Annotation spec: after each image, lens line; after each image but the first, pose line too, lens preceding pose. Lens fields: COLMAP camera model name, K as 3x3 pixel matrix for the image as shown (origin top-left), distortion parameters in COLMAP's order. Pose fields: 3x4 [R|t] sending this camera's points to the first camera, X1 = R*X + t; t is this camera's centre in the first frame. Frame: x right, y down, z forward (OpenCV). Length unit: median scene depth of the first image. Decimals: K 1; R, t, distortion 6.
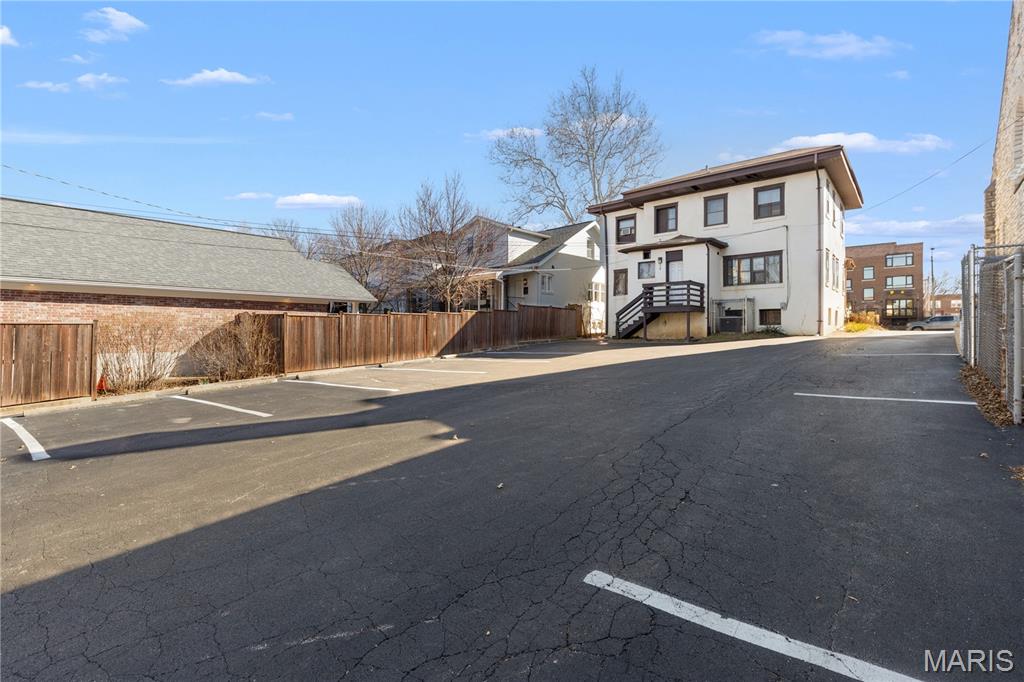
lens RADIAL K [[465.1, 0, 515.5], [0, 465.1, 341.6], [0, 0, 1]] dist [0.001872, -0.000481]
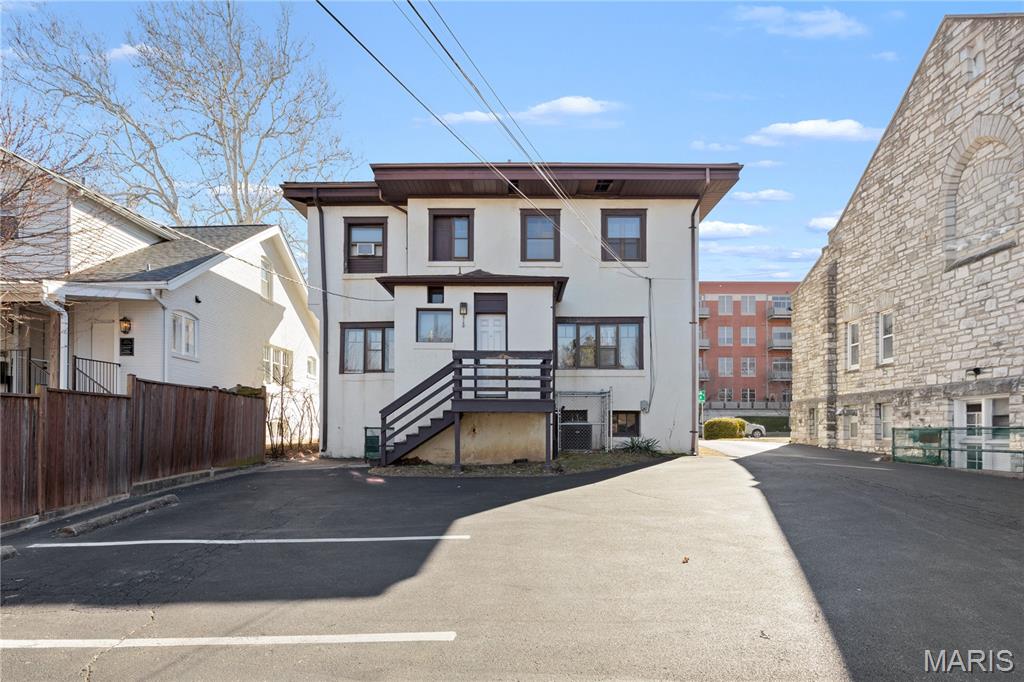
lens RADIAL K [[581.8, 0, 512.7], [0, 581.8, 428.8], [0, 0, 1]] dist [0.000920, 0.000323]
pose [[0.769477, 0.004966, 0.638656, -0.050581], [0.006344, 0.999861, -0.015418, -0.031675], [-0.638644, 0.015915, 0.769338, 0.455818]]
